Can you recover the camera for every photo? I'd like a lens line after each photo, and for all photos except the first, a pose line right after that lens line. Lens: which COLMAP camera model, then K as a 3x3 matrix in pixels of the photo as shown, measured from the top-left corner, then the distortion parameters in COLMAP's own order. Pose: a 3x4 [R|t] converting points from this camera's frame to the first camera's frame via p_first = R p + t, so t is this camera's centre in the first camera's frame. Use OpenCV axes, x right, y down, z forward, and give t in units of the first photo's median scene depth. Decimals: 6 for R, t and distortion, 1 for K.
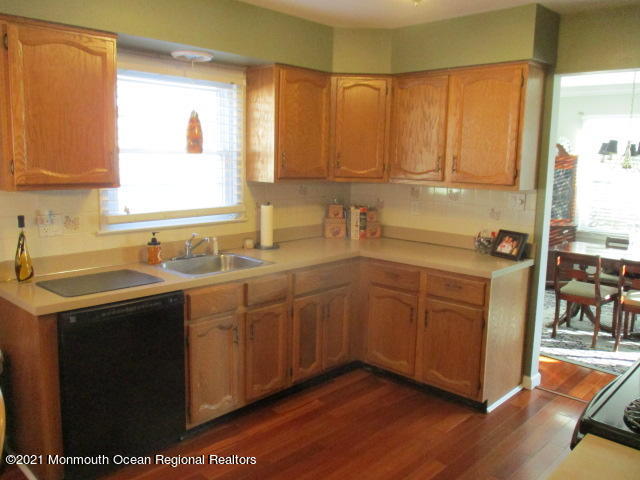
lens RADIAL K [[540.6, 0, 327.6], [0, 540.6, 236.6], [0, 0, 1]] dist [-0.014722, 0.002415]
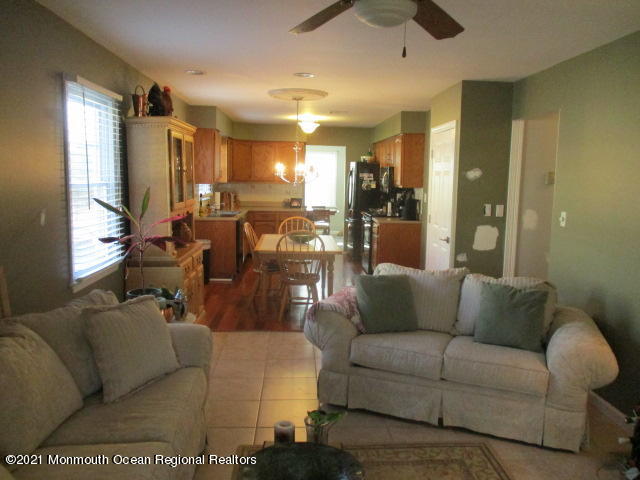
lens RADIAL K [[540.6, 0, 327.6], [0, 540.6, 236.6], [0, 0, 1]] dist [-0.014722, 0.002415]
pose [[0.701661, -0.091147, 0.706657, -1.570648], [0.099394, 0.994608, 0.029596, 0.122848], [-0.705544, 0.049471, 0.706937, -1.125223]]
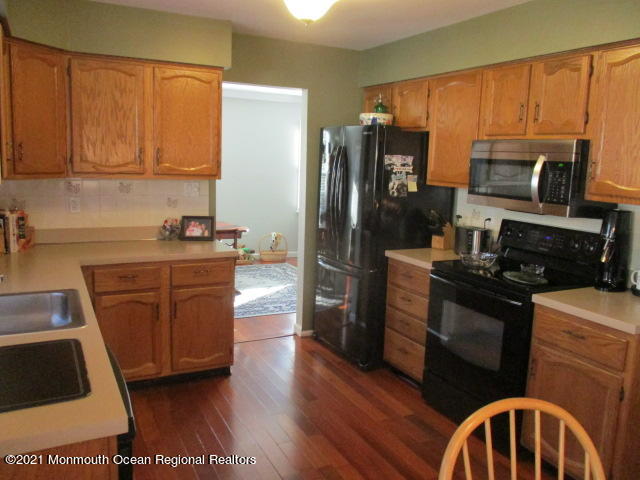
lens RADIAL K [[540.6, 0, 327.6], [0, 540.6, 236.6], [0, 0, 1]] dist [-0.014722, 0.002415]
pose [[0.327277, -0.150528, 0.932862, -0.612813], [0.110778, 0.986535, 0.120324, -0.071306], [-0.938413, 0.063961, 0.339545, 0.361625]]
